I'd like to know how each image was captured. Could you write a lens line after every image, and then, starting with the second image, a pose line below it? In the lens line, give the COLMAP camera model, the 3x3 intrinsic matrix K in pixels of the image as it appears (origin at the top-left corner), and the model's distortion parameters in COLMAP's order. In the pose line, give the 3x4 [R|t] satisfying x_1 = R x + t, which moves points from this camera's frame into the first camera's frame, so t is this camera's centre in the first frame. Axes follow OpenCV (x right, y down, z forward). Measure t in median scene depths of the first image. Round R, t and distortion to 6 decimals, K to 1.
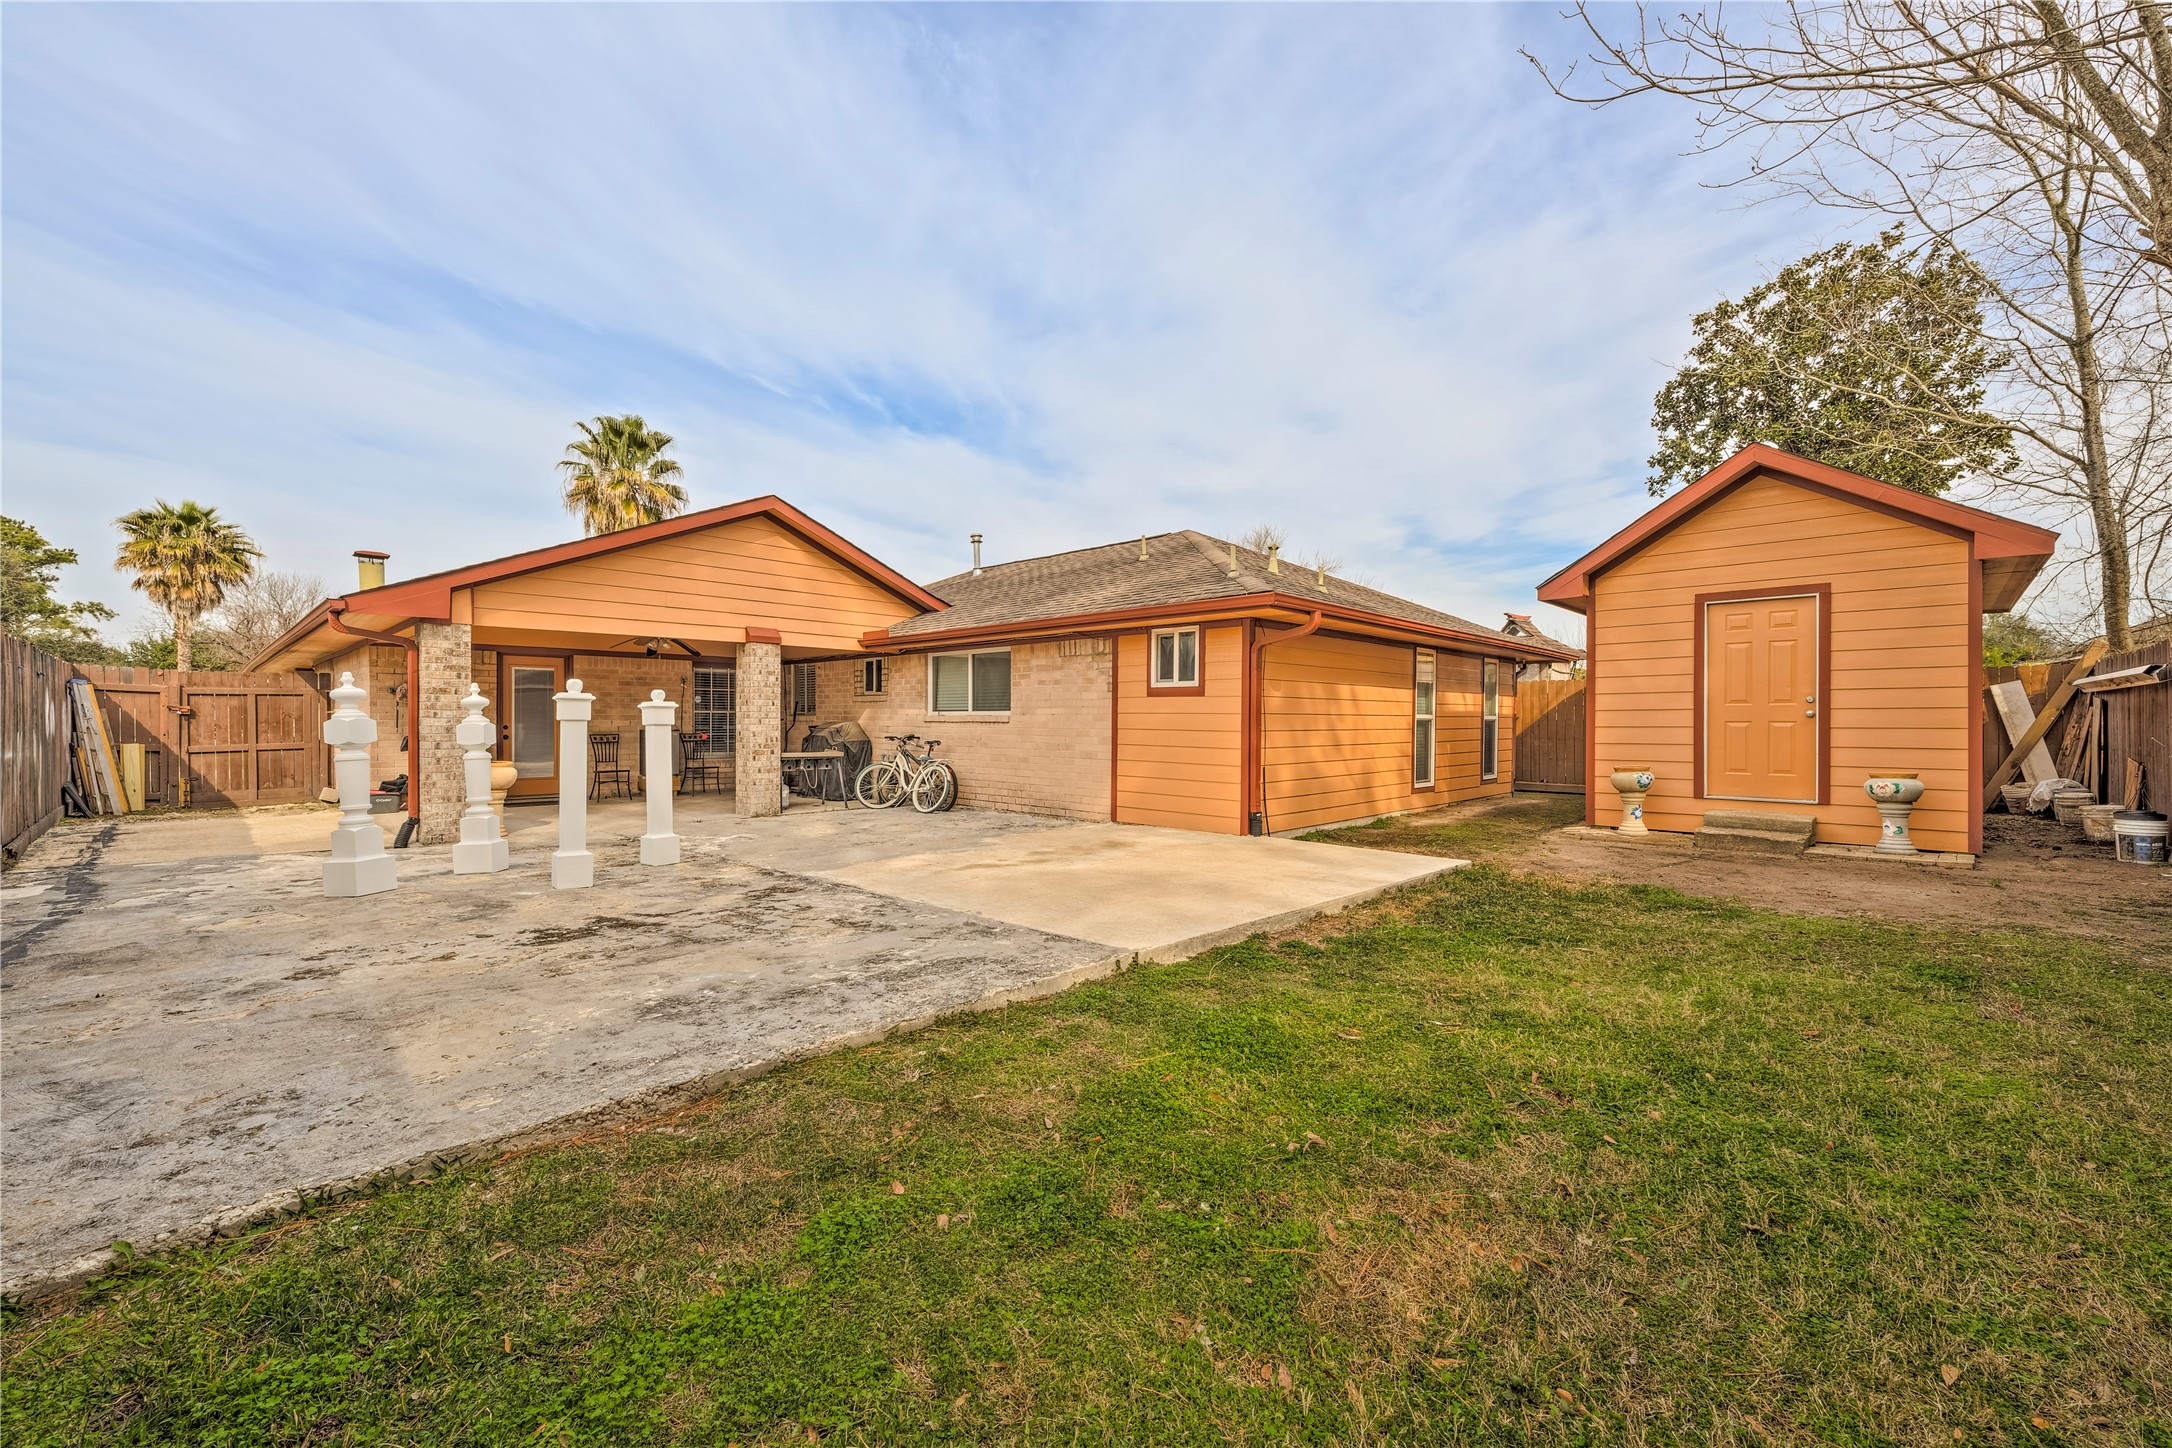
lens RADIAL K [[874.9, 0, 1098.0], [0, 874.9, 728.1], [0, 0, 1]] dist [-0.001722, -0.000171]
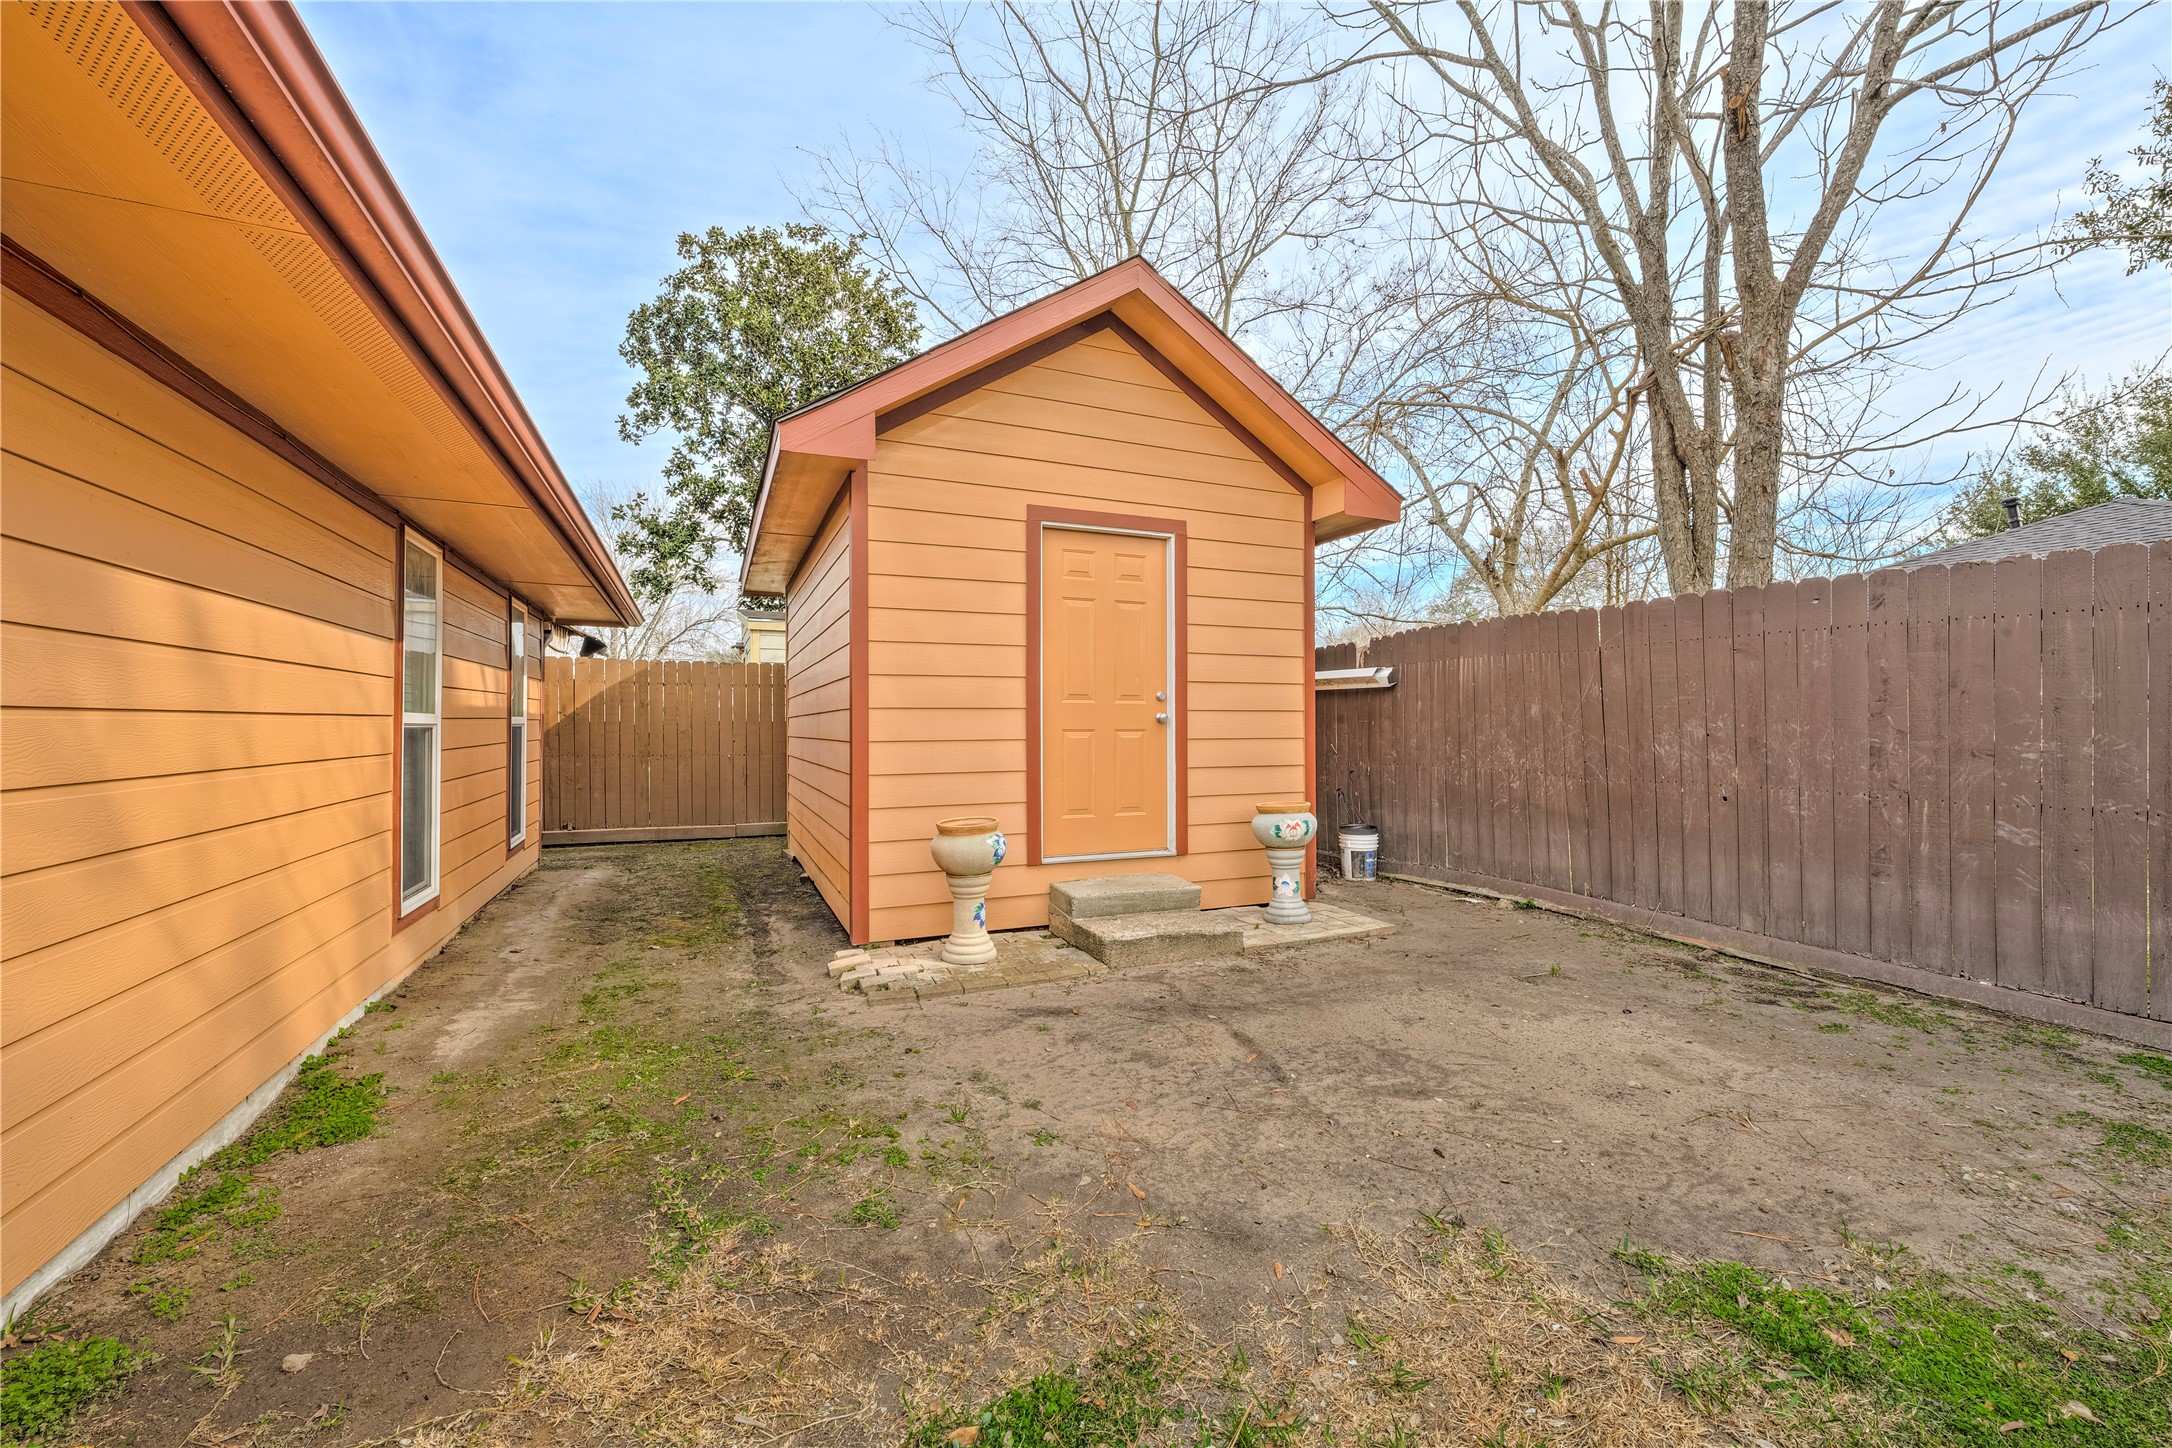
lens RADIAL K [[874.9, 0, 1098.0], [0, 874.9, 728.1], [0, 0, 1]] dist [-0.001722, -0.000171]
pose [[0.393664, -0.005129, 0.919240, 0.182401], [0.005715, 0.999979, 0.003132, -0.010307], [-0.919236, 0.004020, 0.393685, 0.734108]]
